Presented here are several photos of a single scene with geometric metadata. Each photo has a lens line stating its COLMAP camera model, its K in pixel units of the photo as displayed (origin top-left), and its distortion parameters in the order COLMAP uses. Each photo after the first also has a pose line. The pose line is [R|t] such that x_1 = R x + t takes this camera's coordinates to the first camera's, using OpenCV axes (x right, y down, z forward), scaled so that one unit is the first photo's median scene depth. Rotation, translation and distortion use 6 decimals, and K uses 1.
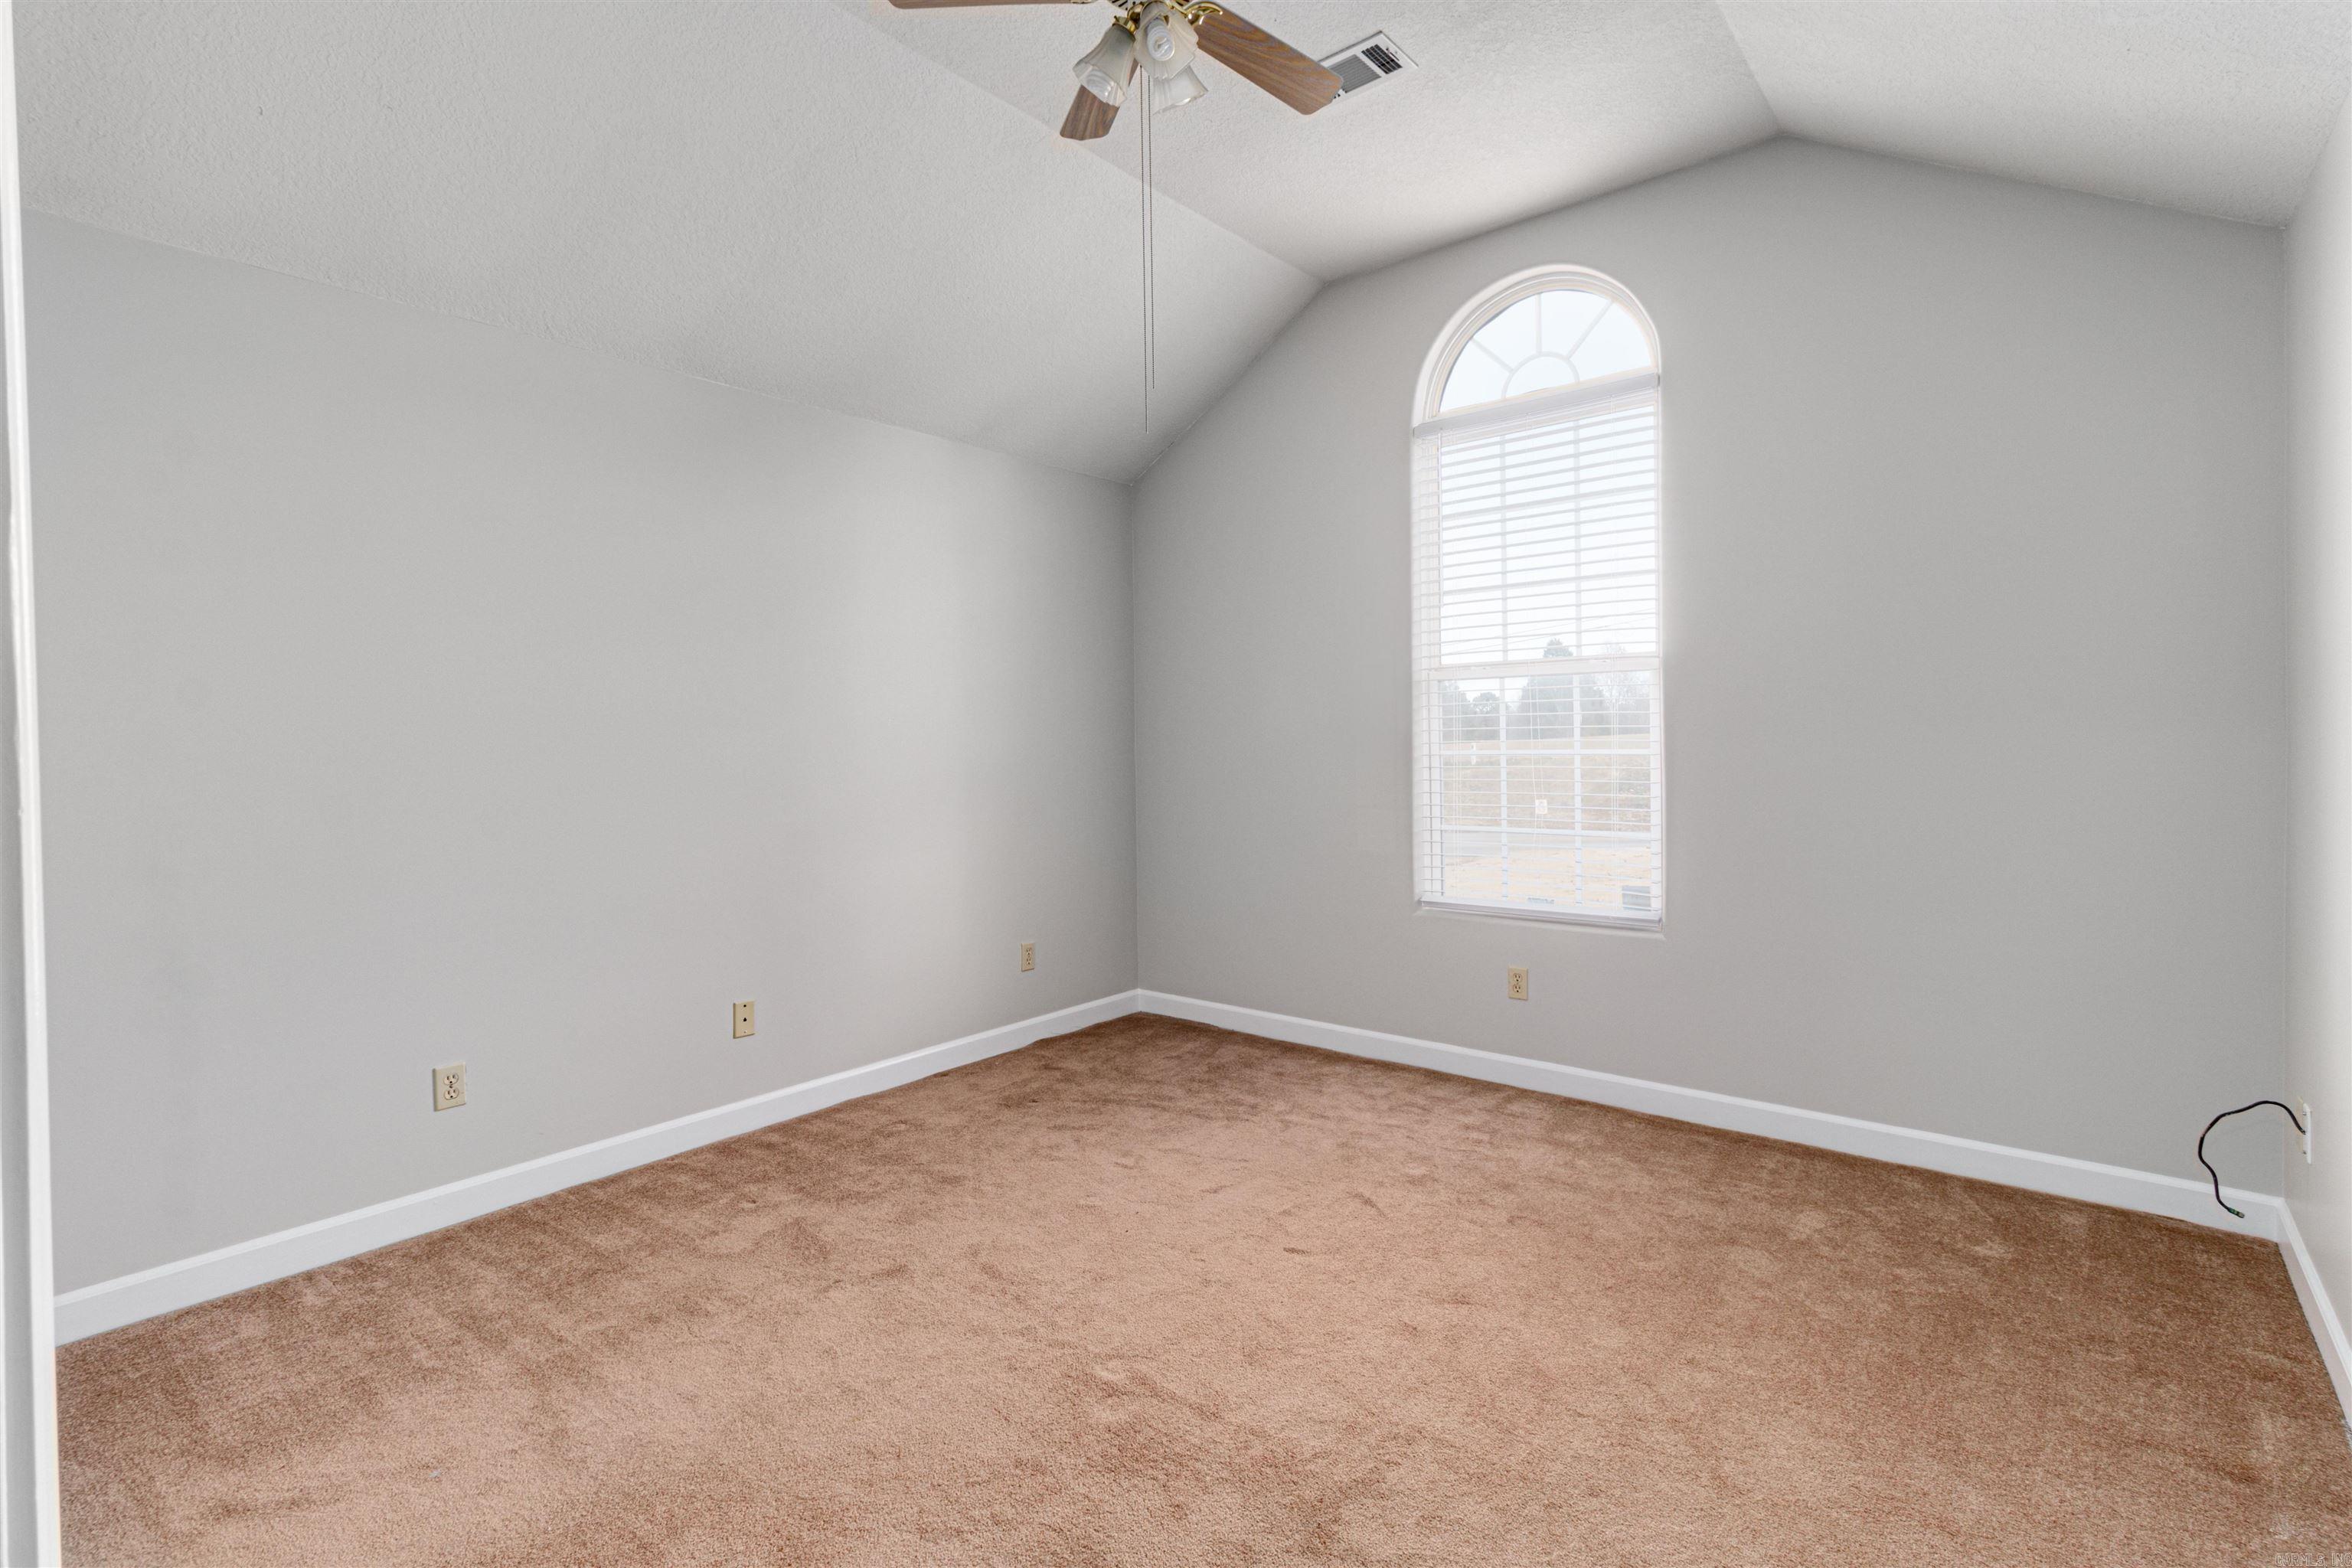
lens RADIAL K [[1087.3, 0, 1183.2], [0, 1087.3, 771.4], [0, 0, 1]] dist [0.002796, 0.001442]
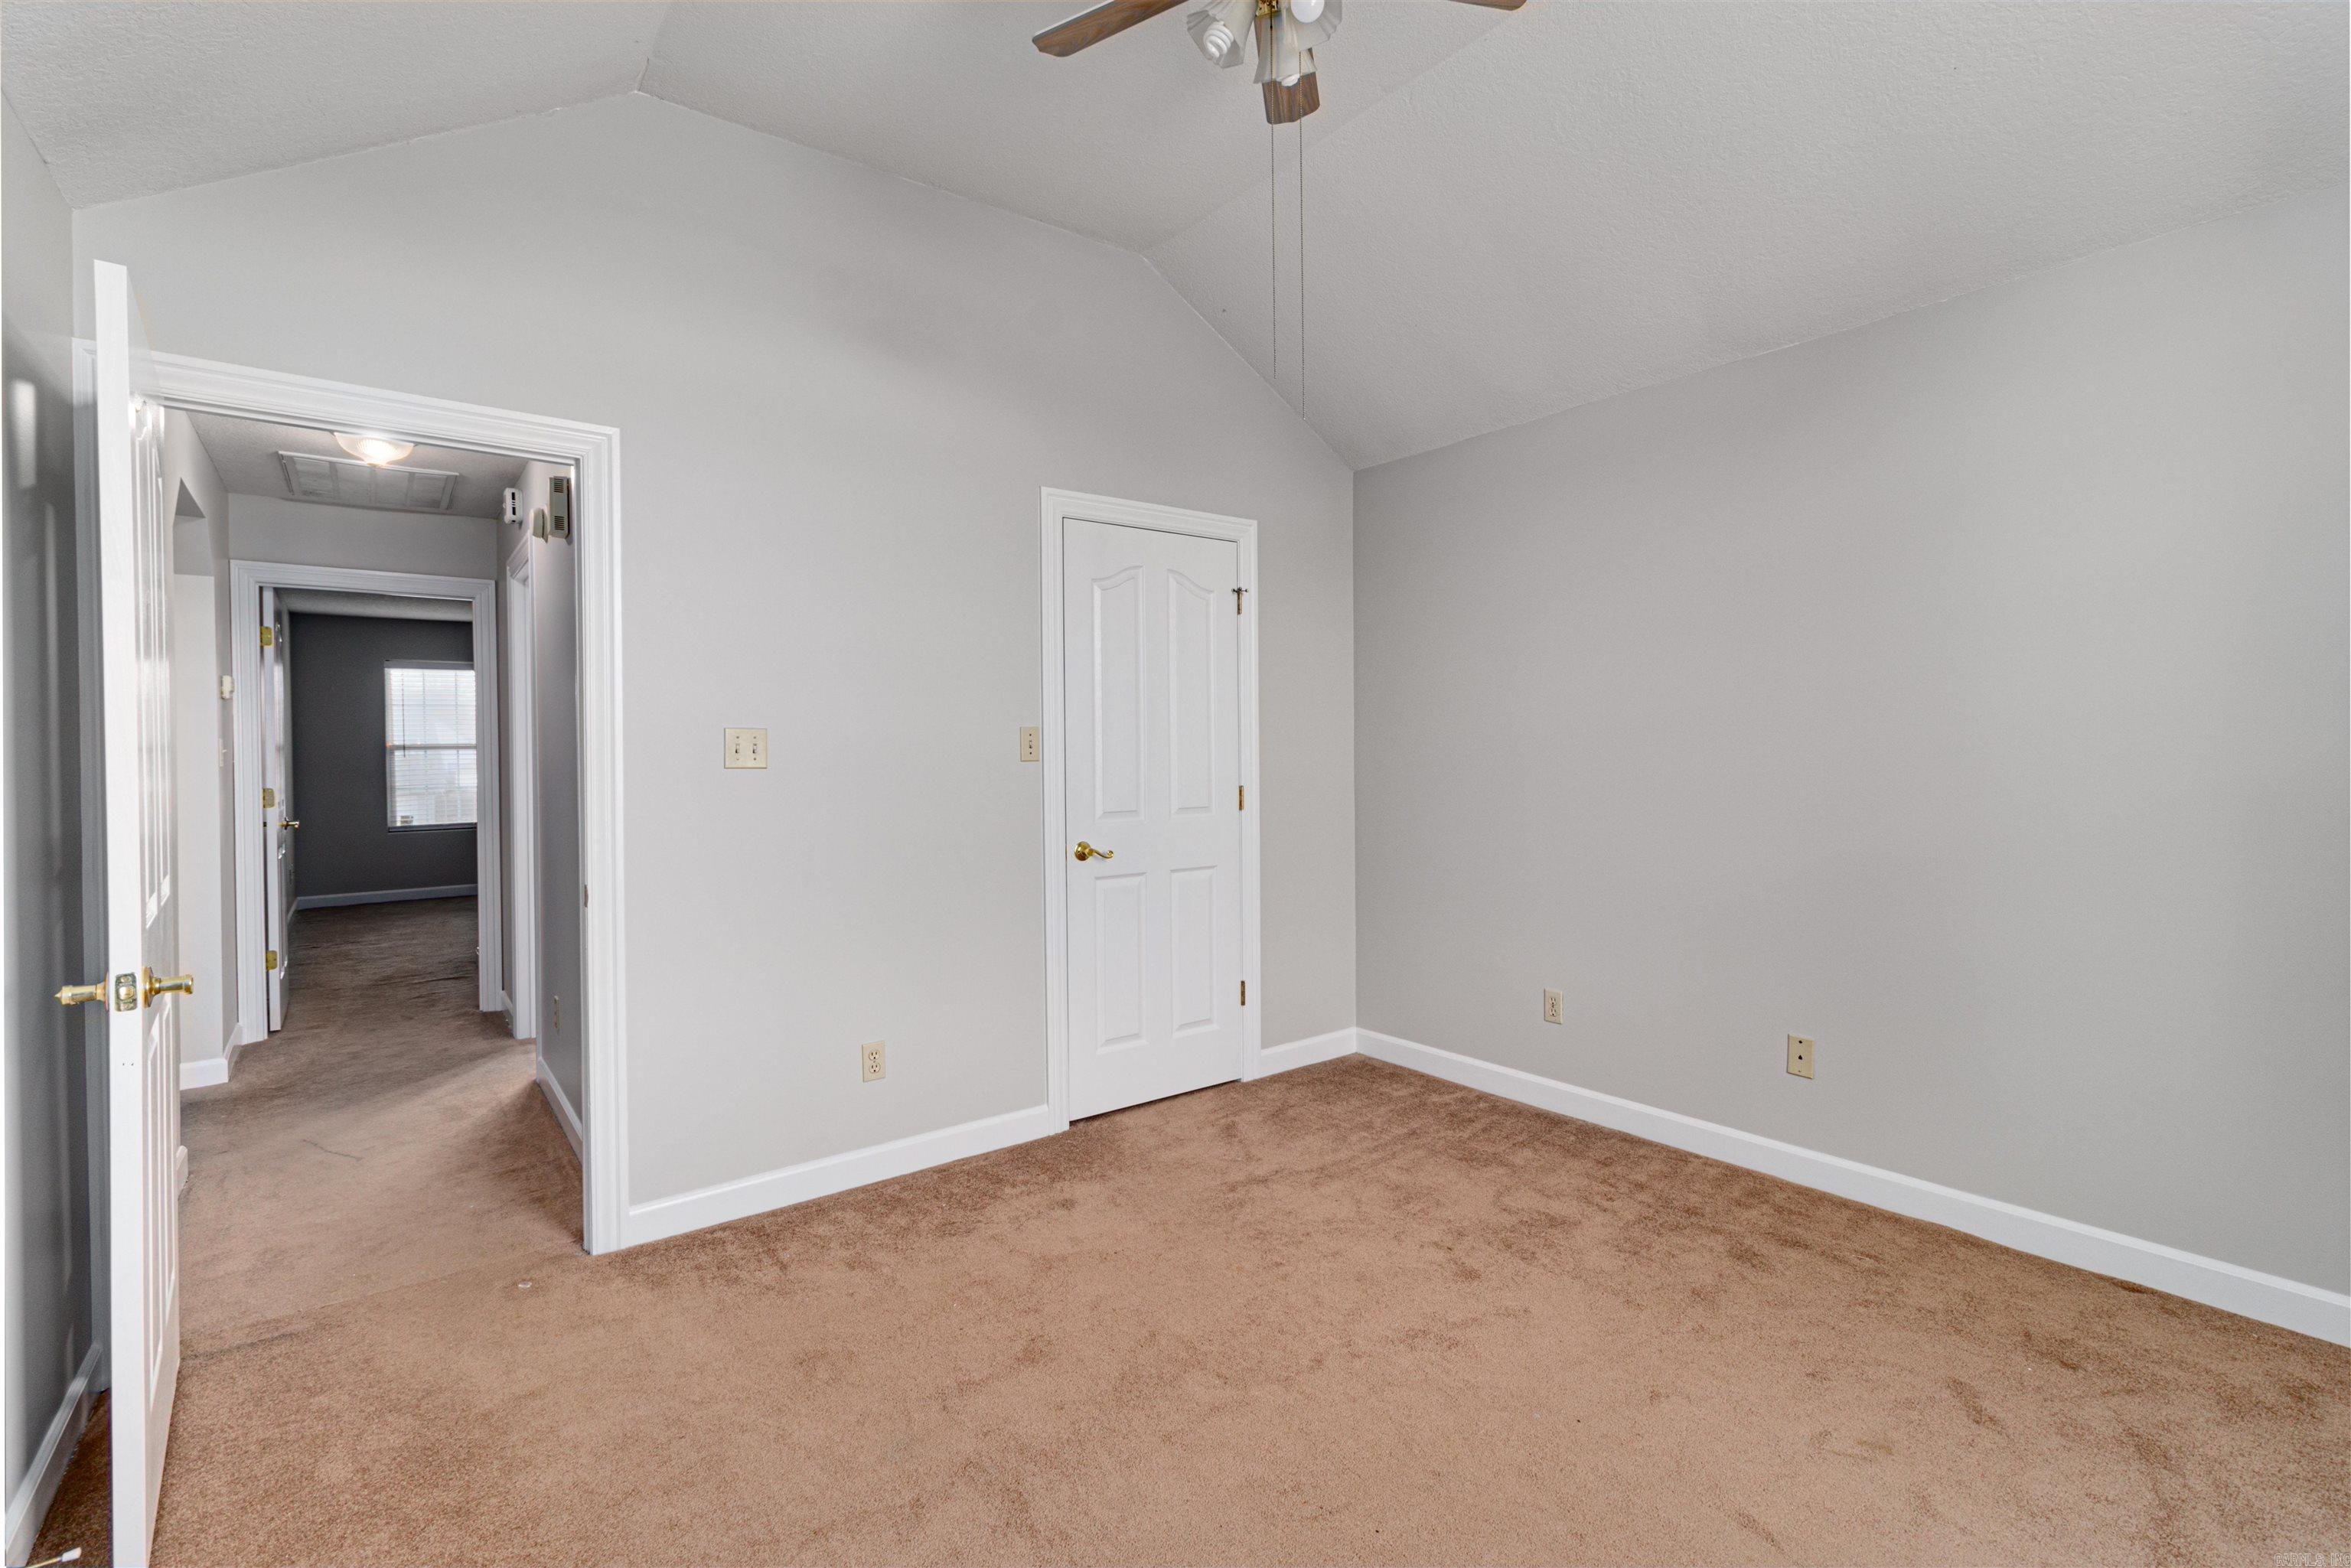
lens RADIAL K [[1086.8, 0, 1183.6], [0, 1086.8, 769.1], [0, 0, 1]] dist [0.002796, 0.001442]
pose [[-0.232588, 0.043176, -0.971616, 0.628593], [-0.009522, 0.998865, 0.046666, -0.047941], [0.972529, 0.020106, -0.231913, 0.789926]]
